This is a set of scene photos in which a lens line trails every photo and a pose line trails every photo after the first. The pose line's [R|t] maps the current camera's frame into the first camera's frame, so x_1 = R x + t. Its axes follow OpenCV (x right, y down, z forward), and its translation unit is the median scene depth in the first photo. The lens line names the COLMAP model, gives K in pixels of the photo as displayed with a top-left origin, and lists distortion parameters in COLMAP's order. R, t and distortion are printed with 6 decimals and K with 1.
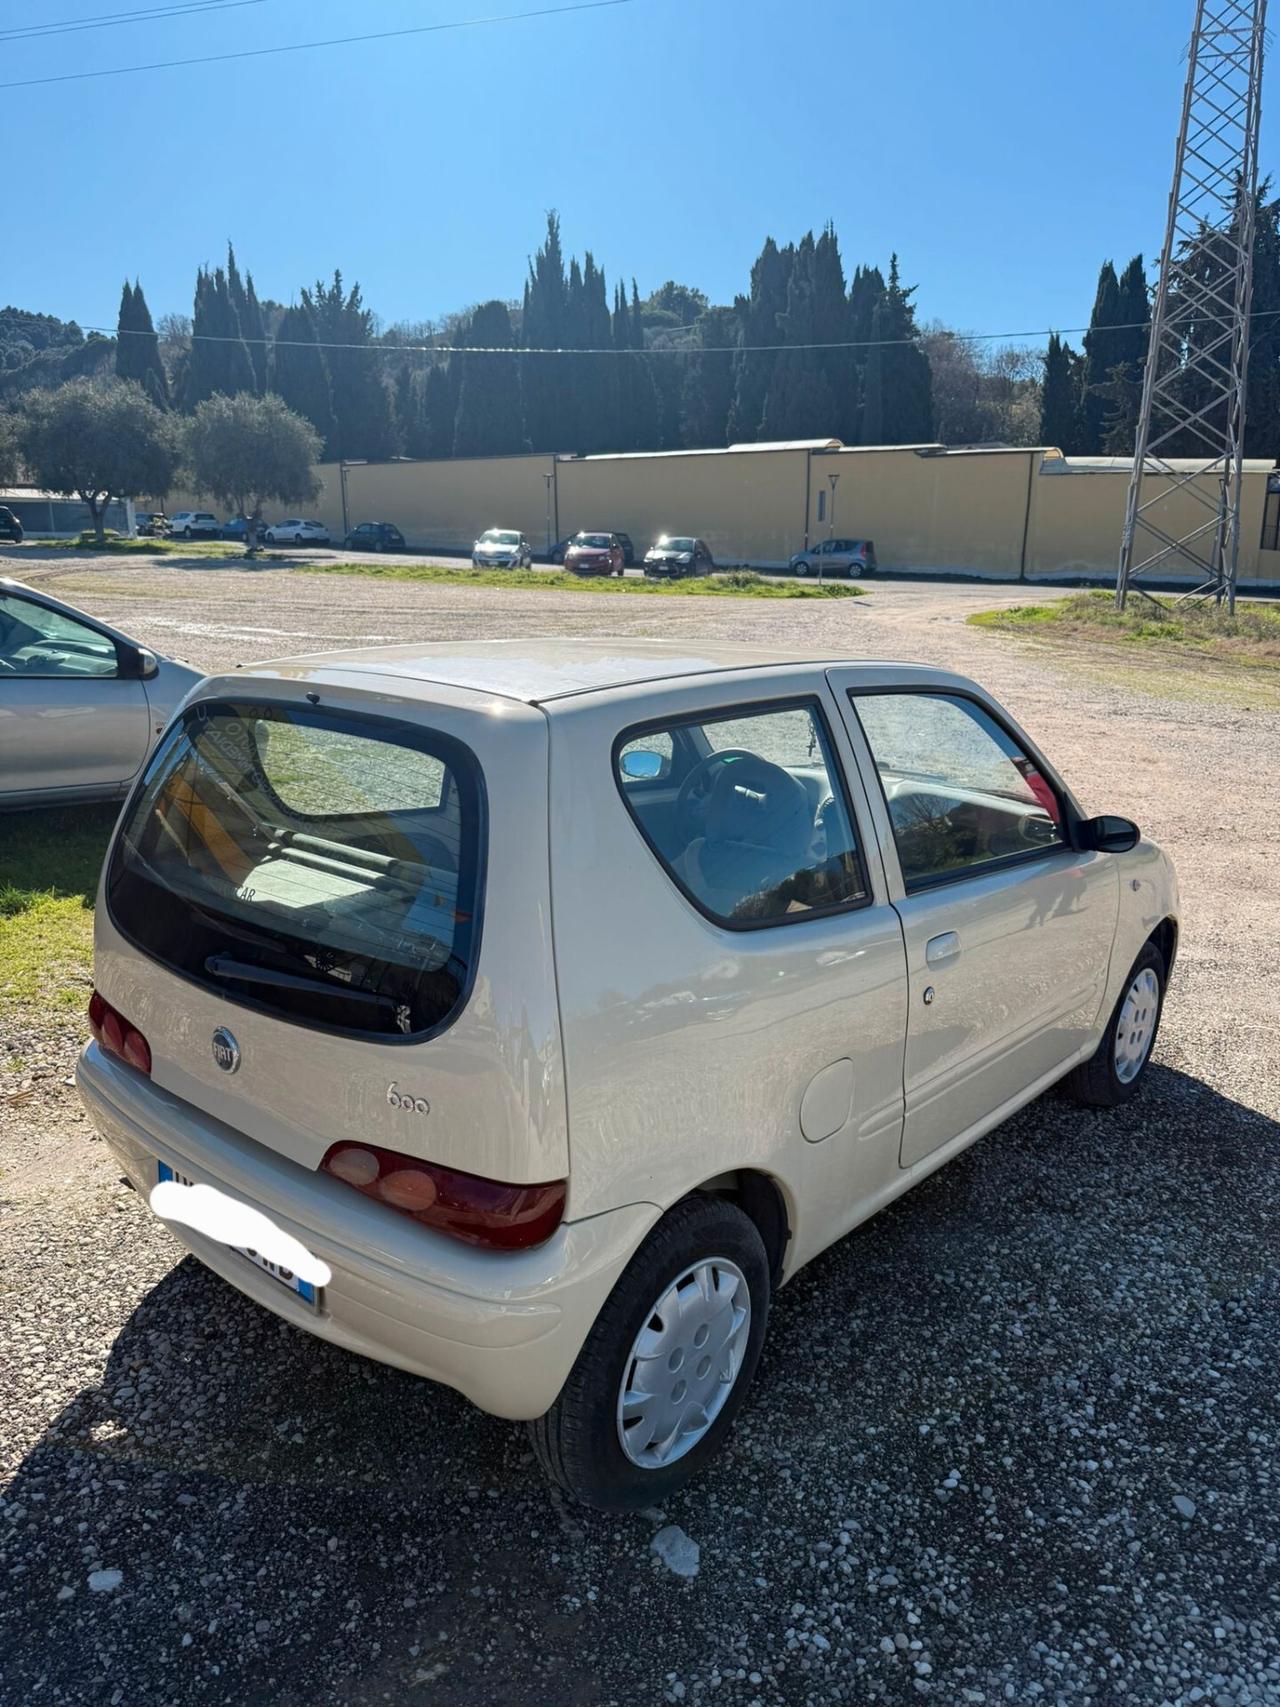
lens RADIAL K [[1345.3, 0, 640.9], [0, 1345.3, 811.2], [0, 0, 1]] dist [-0.008140, -0.008457]
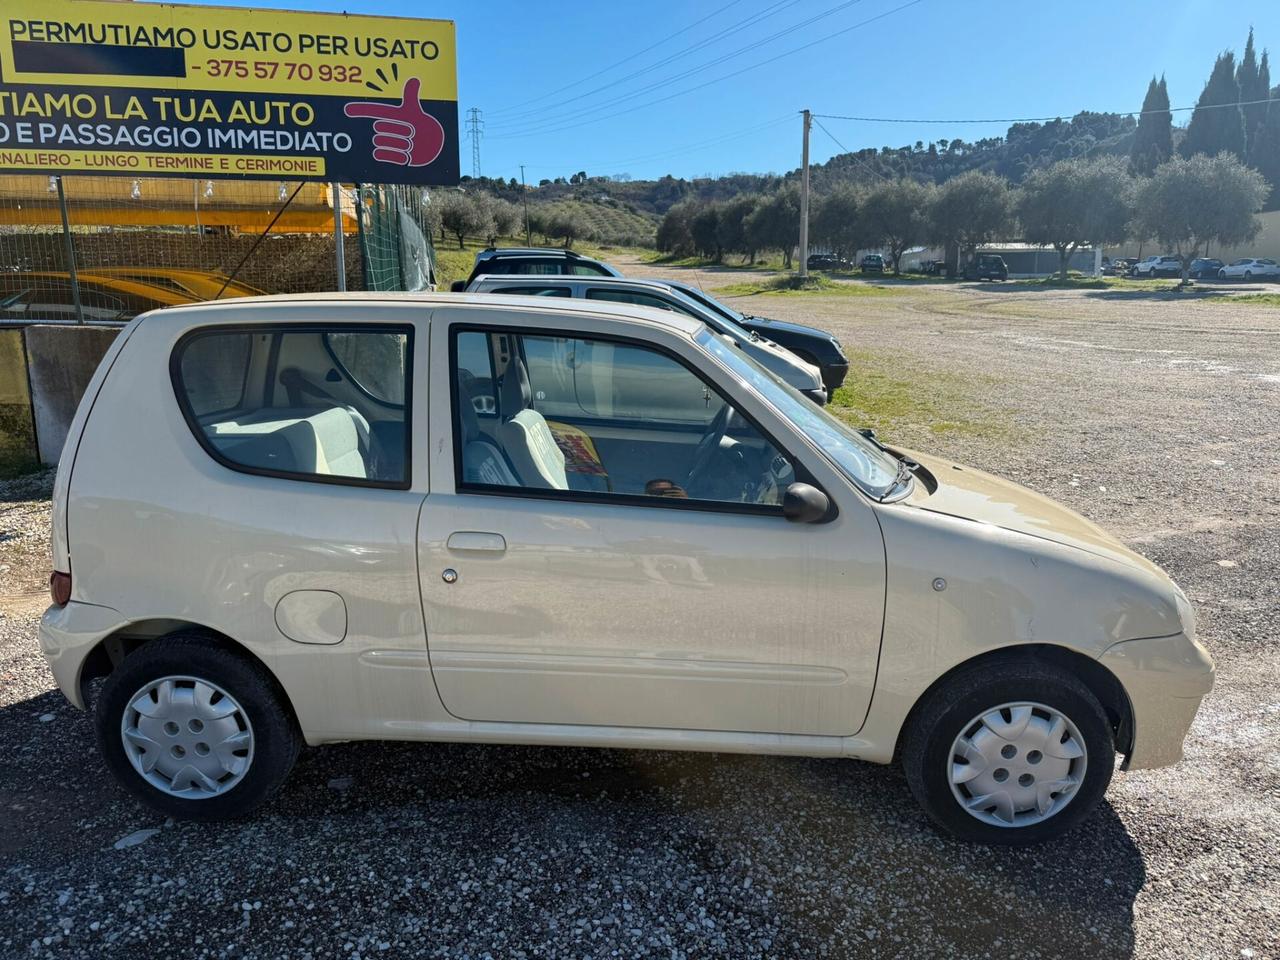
lens RADIAL K [[996.0, 0, 633.4], [0, 996.0, 473.7], [0, 0, 1]] dist [-0.000600, -0.014088]
pose [[0.567290, 0.133820, -0.812573, 0.178123], [-0.150235, 0.986968, 0.057656, -0.005272], [0.809698, 0.089370, 0.580001, 0.105090]]
